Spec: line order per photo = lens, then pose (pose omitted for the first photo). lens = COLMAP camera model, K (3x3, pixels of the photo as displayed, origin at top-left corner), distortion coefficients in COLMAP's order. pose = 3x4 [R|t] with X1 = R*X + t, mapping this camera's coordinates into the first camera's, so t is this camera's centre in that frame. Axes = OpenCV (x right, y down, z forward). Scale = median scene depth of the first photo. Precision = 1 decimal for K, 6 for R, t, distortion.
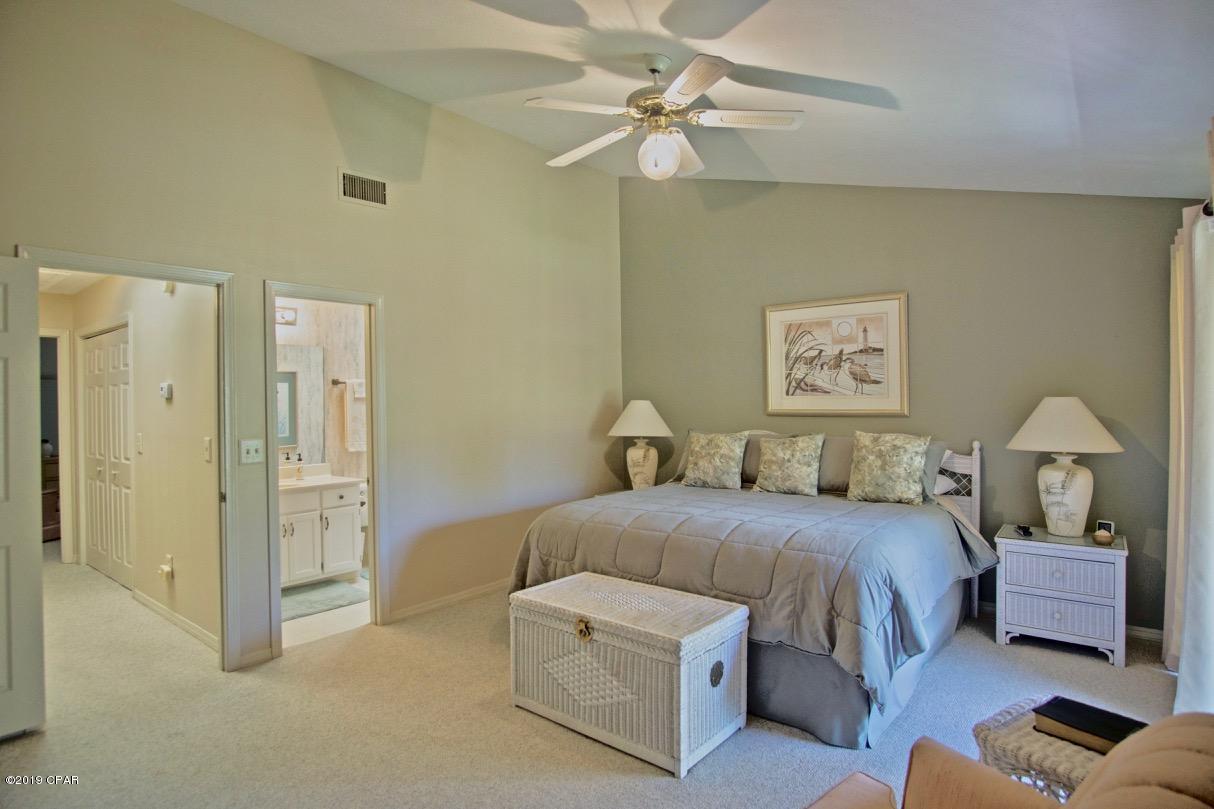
lens RADIAL K [[655.5, 0, 605.4], [0, 655.5, 395.7], [0, 0, 1]] dist [-0.037917, 0.012424]
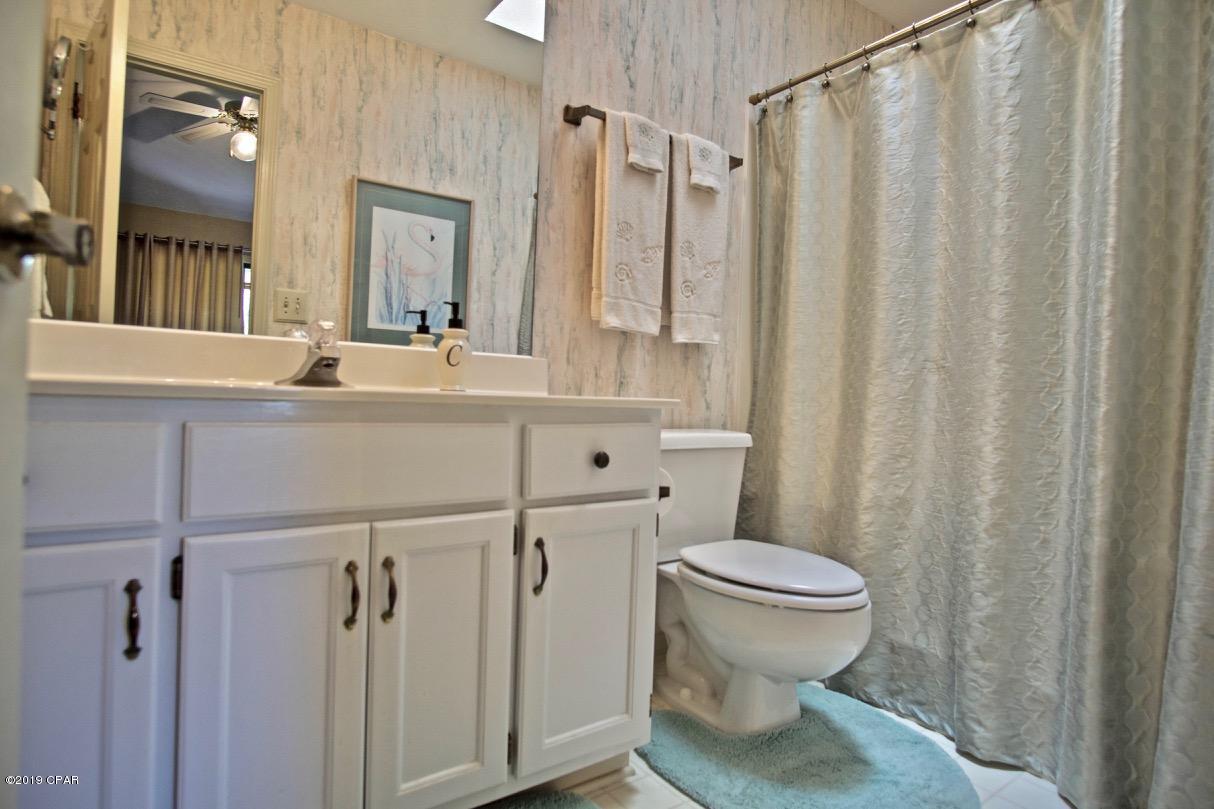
lens RADIAL K [[655.5, 0, 605.4], [0, 655.5, 395.7], [0, 0, 1]] dist [-0.037917, 0.012424]
pose [[0.965773, 0.053148, -0.253884, -0.147297], [-0.052460, 0.998578, 0.009487, 0.055606], [0.254027, 0.004157, 0.967188, 0.328409]]
